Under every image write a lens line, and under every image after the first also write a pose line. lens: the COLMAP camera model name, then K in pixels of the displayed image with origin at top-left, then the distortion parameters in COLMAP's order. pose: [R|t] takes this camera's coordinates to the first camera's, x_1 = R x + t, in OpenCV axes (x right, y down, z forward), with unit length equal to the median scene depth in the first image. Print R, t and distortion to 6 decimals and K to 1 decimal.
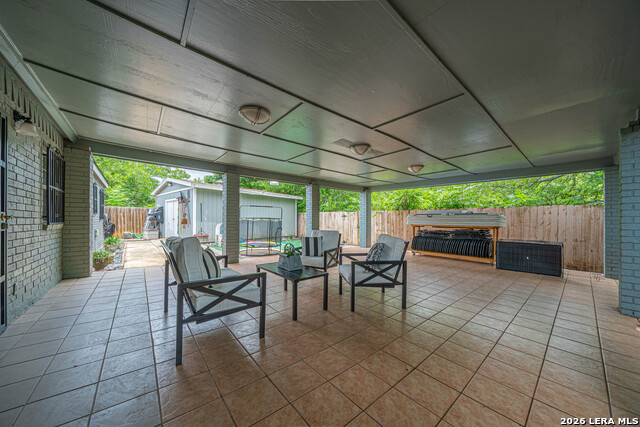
lens RADIAL K [[222.5, 0, 320.8], [0, 222.5, 217.6], [0, 0, 1]] dist [-0.000577, -0.000062]
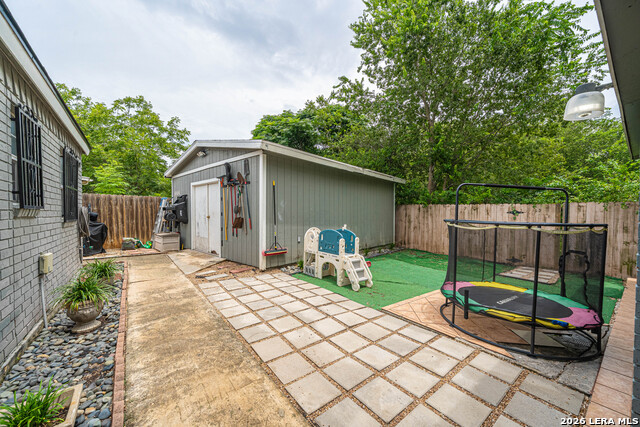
lens RADIAL K [[243.8, 0, 319.0], [0, 243.8, 216.3], [0, 0, 1]] dist [-0.001180, -0.000087]
pose [[0.998829, 0.004274, -0.048195, -0.339107], [-0.003102, 0.999698, 0.024378, -0.009781], [0.048285, -0.024200, 0.998540, 0.387577]]
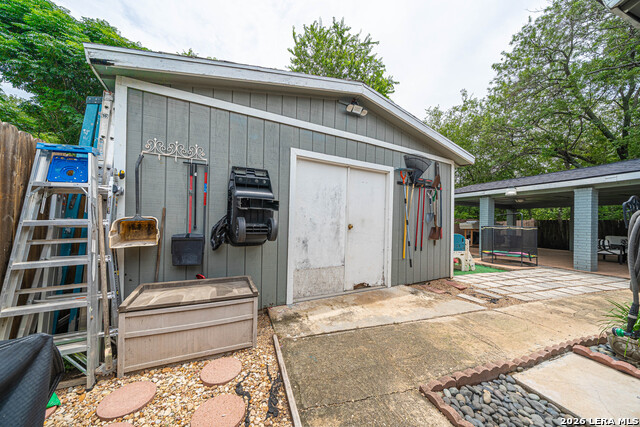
lens RADIAL K [[222.5, 0, 320.8], [0, 222.5, 217.6], [0, 0, 1]] dist [-0.000577, -0.000062]
pose [[0.373906, 0.030835, 0.926954, -0.944876], [-0.008961, 0.999521, -0.029634, 0.004753], [-0.927423, 0.002774, 0.374003, 0.910388]]
